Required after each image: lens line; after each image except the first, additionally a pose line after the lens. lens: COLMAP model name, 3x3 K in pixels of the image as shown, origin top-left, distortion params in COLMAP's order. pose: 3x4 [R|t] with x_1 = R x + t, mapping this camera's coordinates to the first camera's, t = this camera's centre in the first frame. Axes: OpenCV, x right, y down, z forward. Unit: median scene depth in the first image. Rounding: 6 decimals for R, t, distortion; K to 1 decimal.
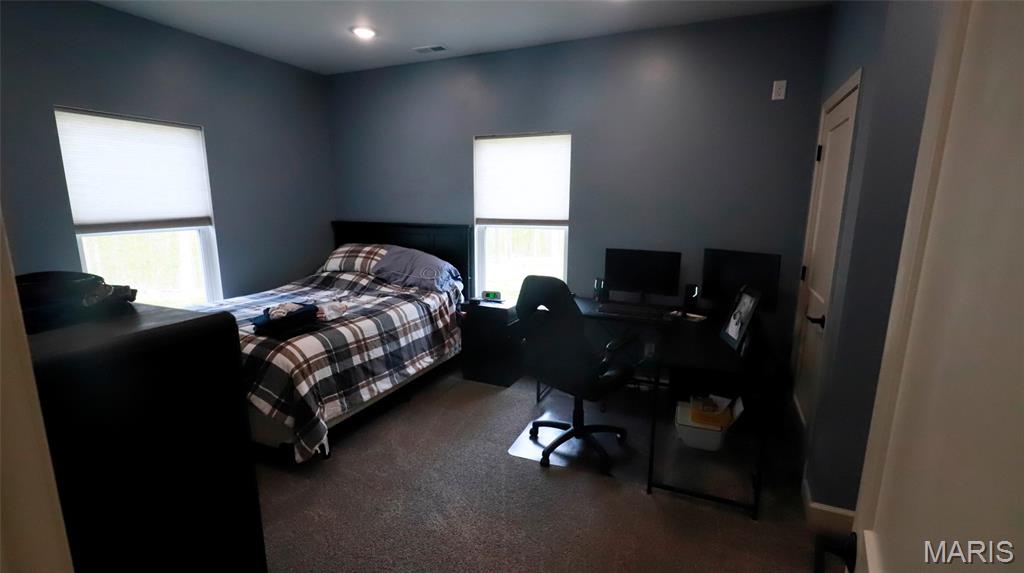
lens RADIAL K [[463.4, 0, 512.0], [0, 463.4, 293.5], [0, 0, 1]] dist [-0.000645, -0.000215]
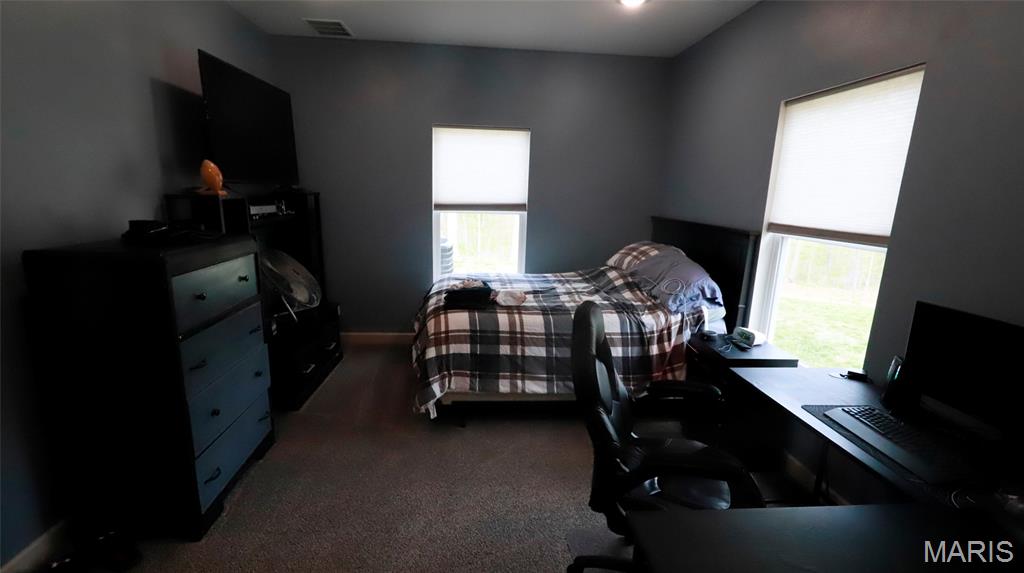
lens RADIAL K [[463.4, 0, 512.0], [0, 463.4, 293.5], [0, 0, 1]] dist [-0.000645, -0.000215]
pose [[0.487936, 0.200933, -0.849438, 0.465829], [-0.201885, 0.972737, 0.114131, -0.085537], [0.849212, 0.115800, 0.515199, 0.460158]]
